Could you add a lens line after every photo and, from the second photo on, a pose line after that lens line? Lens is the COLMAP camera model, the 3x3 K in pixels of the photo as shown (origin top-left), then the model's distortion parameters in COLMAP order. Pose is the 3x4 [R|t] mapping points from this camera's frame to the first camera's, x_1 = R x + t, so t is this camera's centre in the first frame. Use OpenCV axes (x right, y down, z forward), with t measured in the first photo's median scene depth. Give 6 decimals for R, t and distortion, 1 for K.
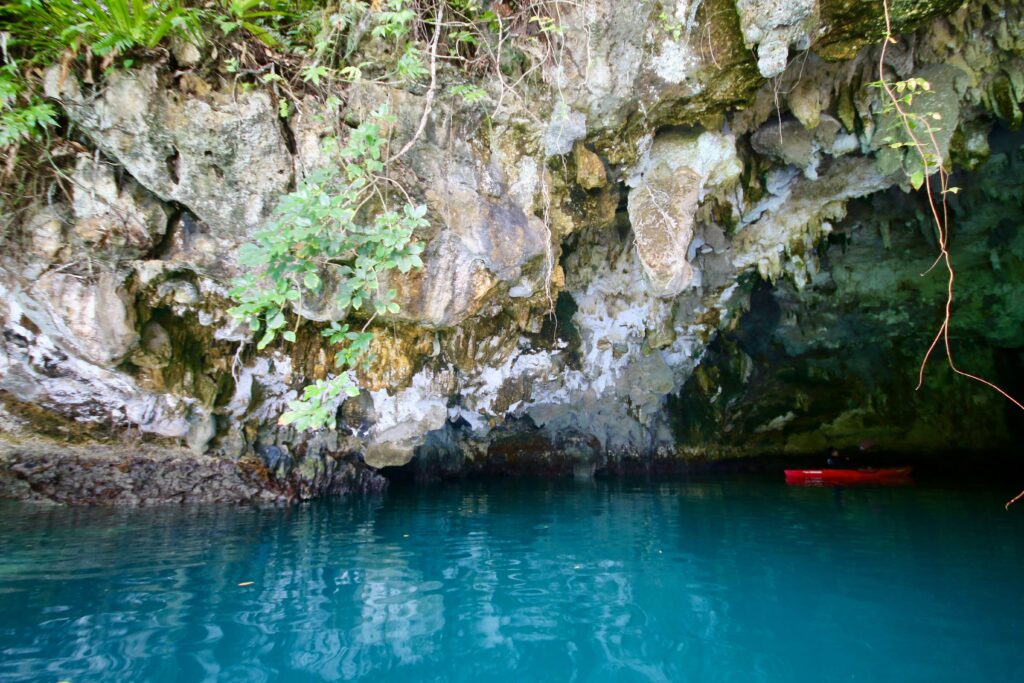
lens RADIAL K [[478.0, 0, 512.0], [0, 478.0, 341.5], [0, 0, 1]] dist [-0.001438, -0.000765]
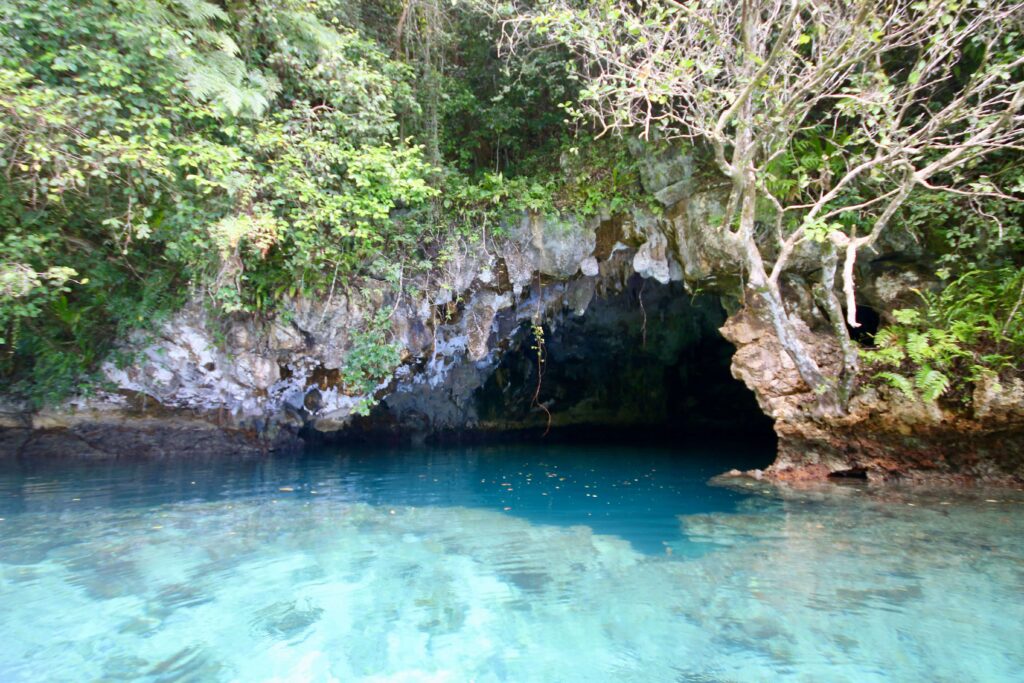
lens RADIAL K [[478.0, 0, 512.0], [0, 478.0, 341.5], [0, 0, 1]] dist [-0.001438, -0.000765]
pose [[0.926263, 0.065678, 0.371111, -0.167192], [-0.084647, 0.995795, 0.035039, -0.114554], [-0.367249, -0.063869, 0.927927, -0.522872]]
